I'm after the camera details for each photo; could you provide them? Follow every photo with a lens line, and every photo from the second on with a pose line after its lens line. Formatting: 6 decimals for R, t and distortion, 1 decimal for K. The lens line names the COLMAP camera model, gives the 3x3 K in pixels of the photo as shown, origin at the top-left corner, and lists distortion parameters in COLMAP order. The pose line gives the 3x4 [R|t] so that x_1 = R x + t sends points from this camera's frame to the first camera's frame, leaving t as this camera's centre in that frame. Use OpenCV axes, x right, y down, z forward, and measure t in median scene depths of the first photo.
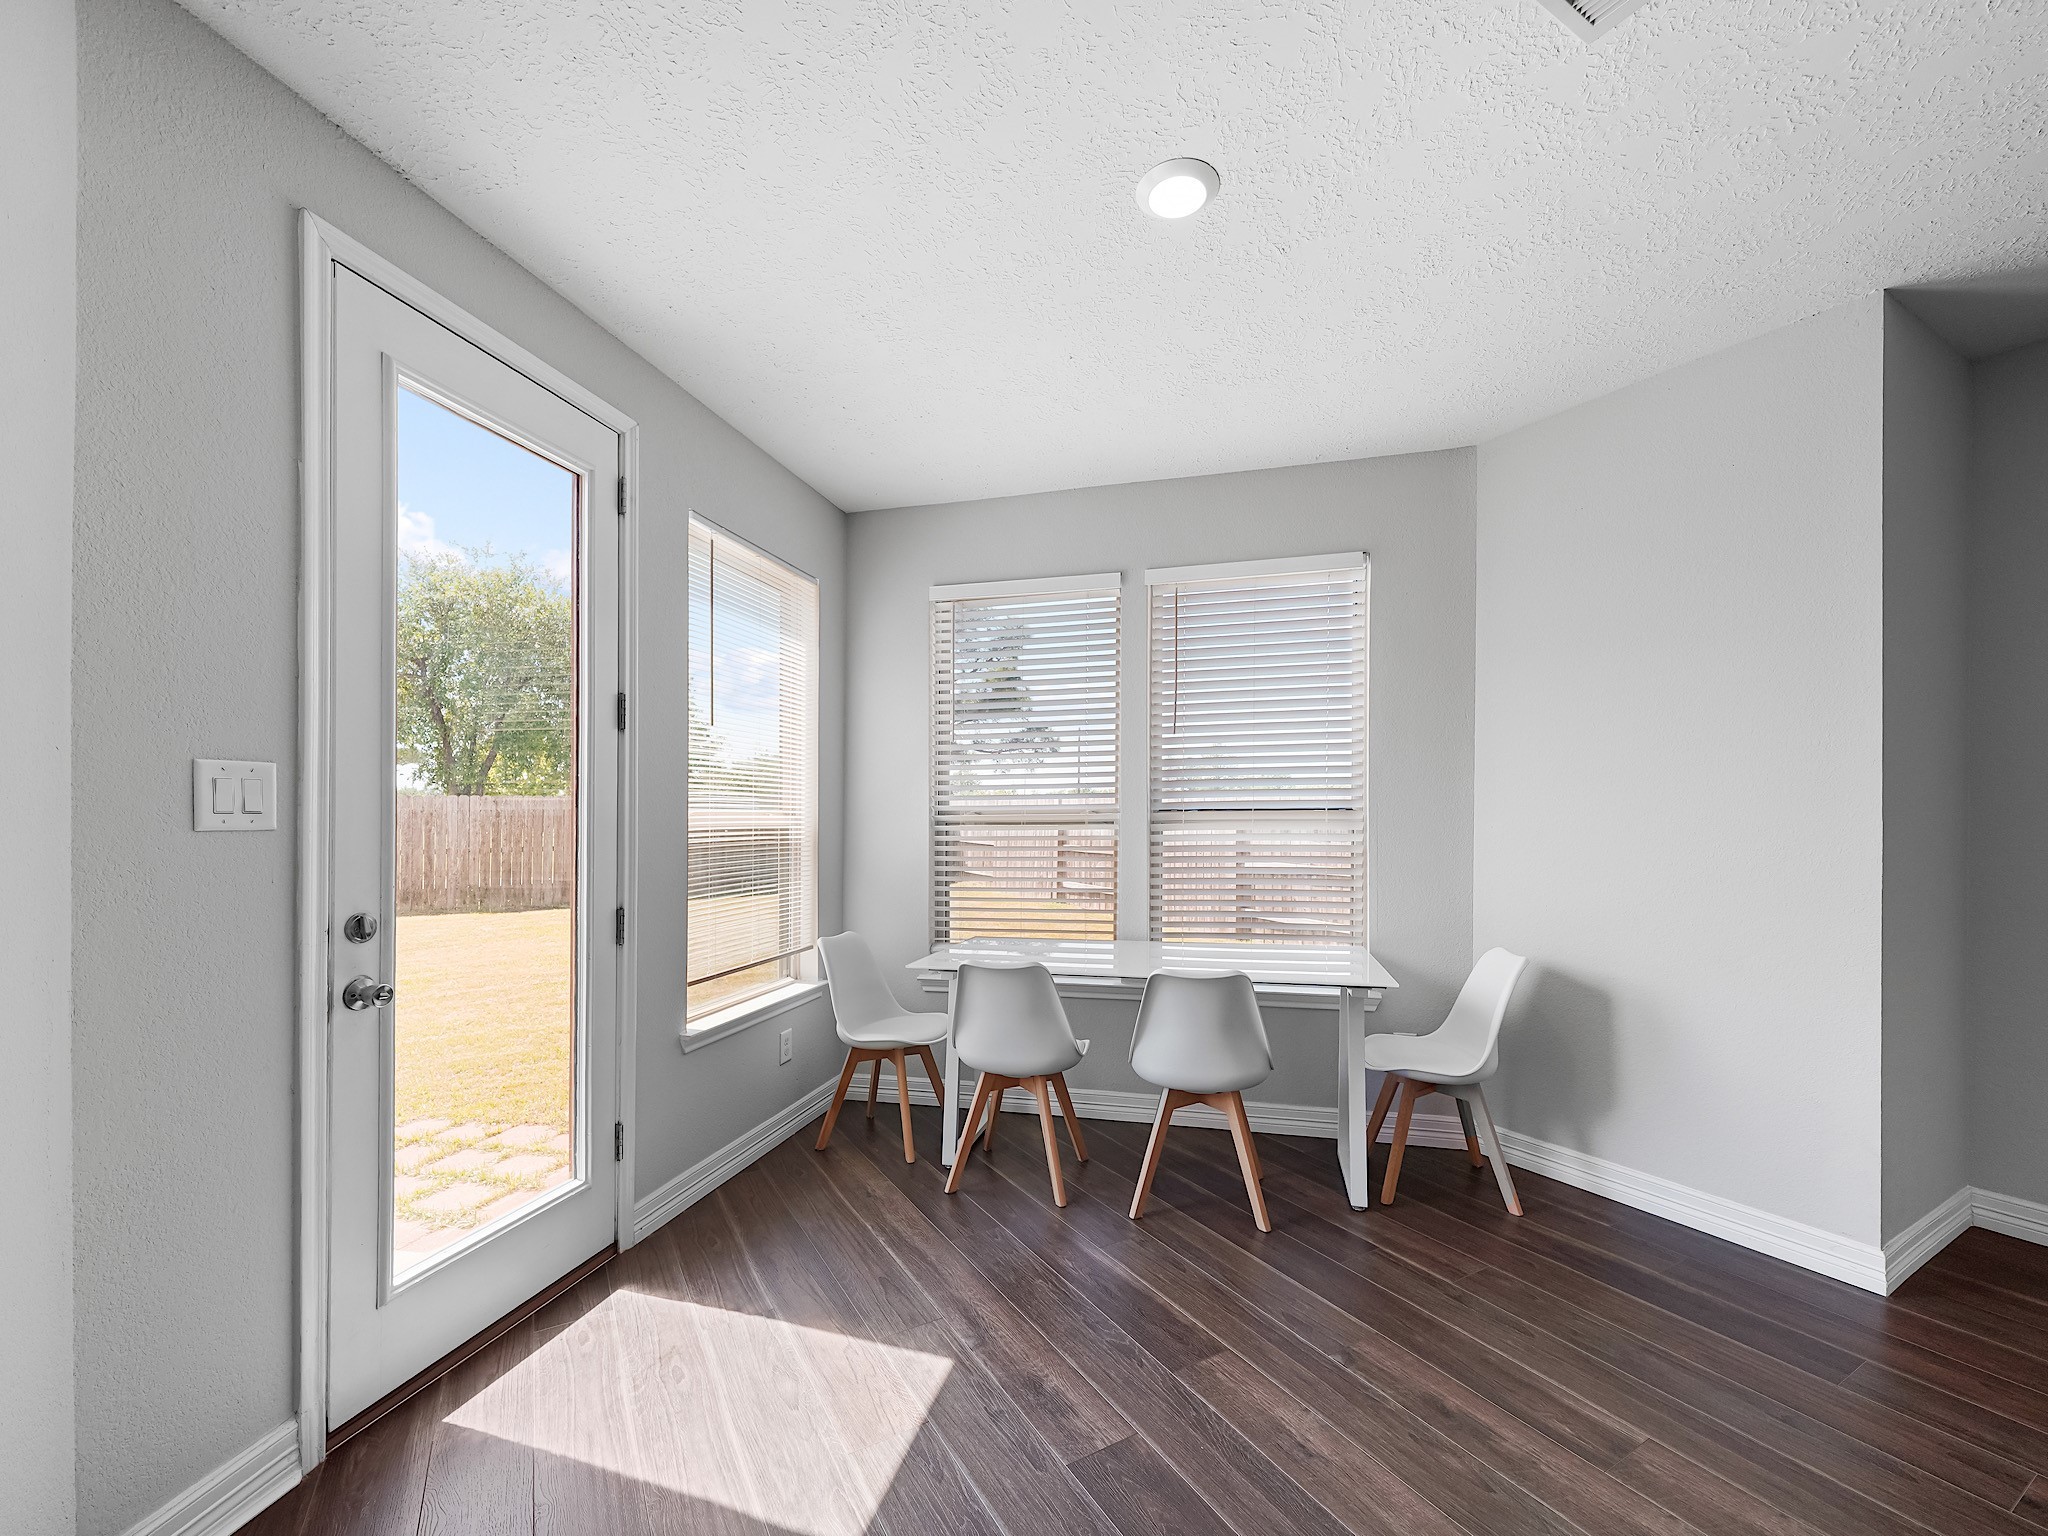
lens RADIAL K [[843.0, 0, 996.9], [0, 843.0, 816.7], [0, 0, 1]] dist [0.006778, -0.001116]
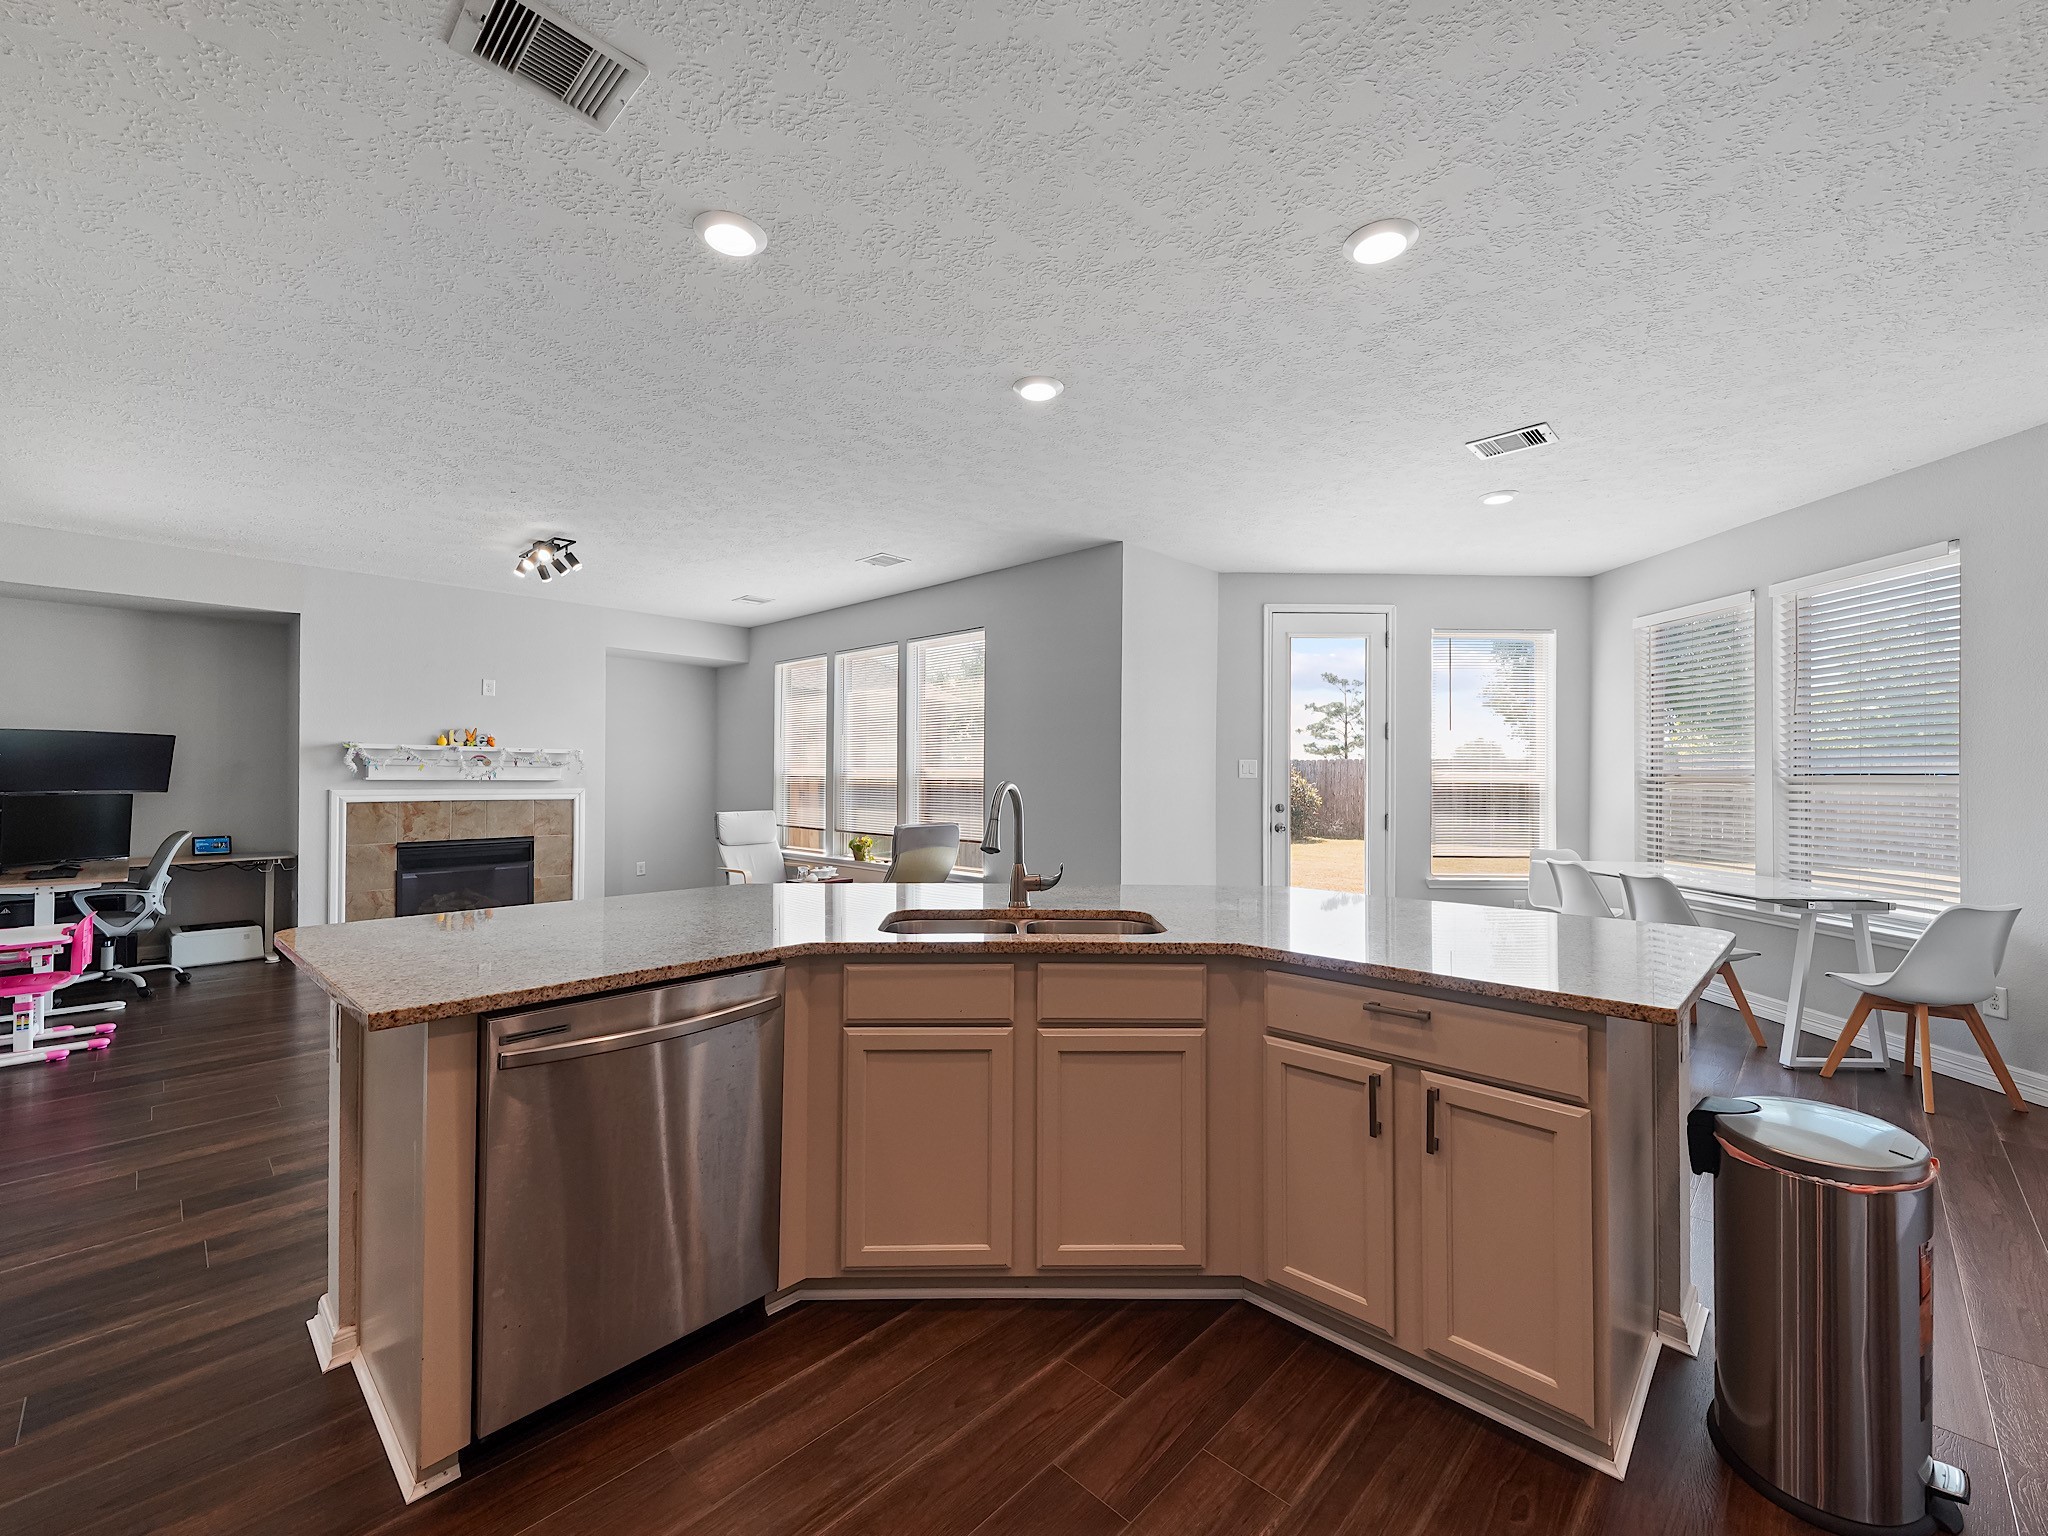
lens RADIAL K [[843.0, 0, 1046.3], [0, 843.0, 769.7], [0, 0, 1]] dist [0.006778, -0.001116]
pose [[0.277194, -0.001597, -0.960813, 1.996811], [-0.008750, 0.999953, -0.004186, 0.002175], [0.960774, 0.009567, 0.277167, -0.729642]]
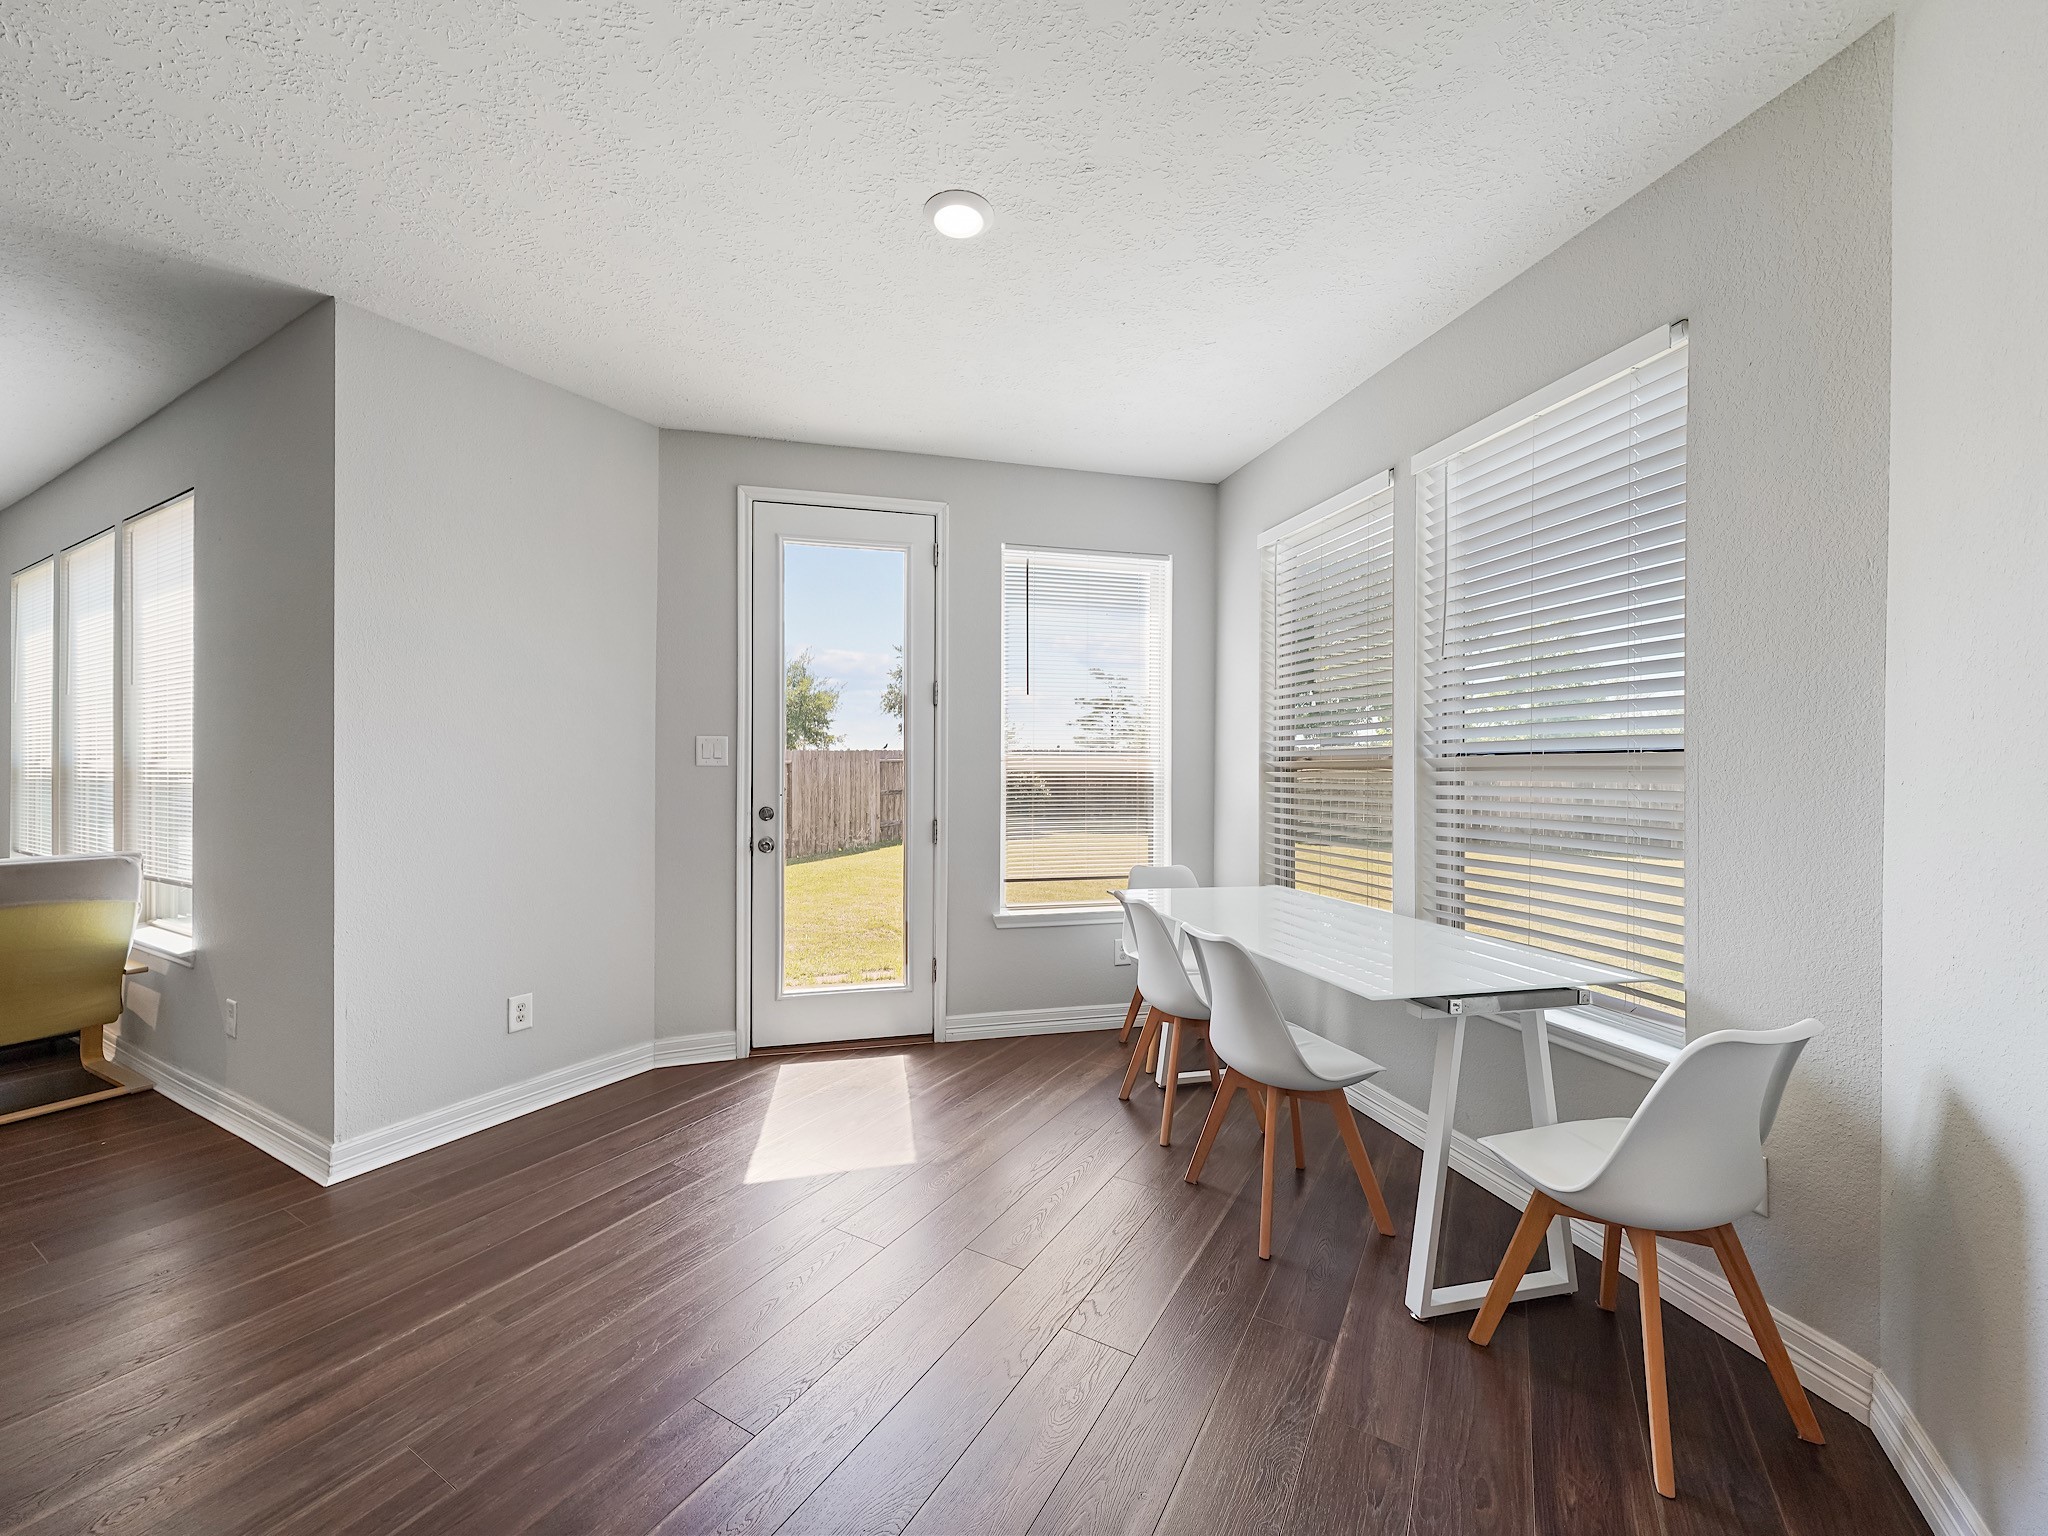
lens RADIAL K [[843.0, 0, 1029.5], [0, 843.0, 769.1], [0, 0, 1]] dist [0.006778, -0.001116]
pose [[0.499090, 0.005412, -0.866533, 1.271534], [-0.005559, 0.999980, 0.003043, 0.010684], [0.866532, 0.003299, 0.499110, 0.486880]]
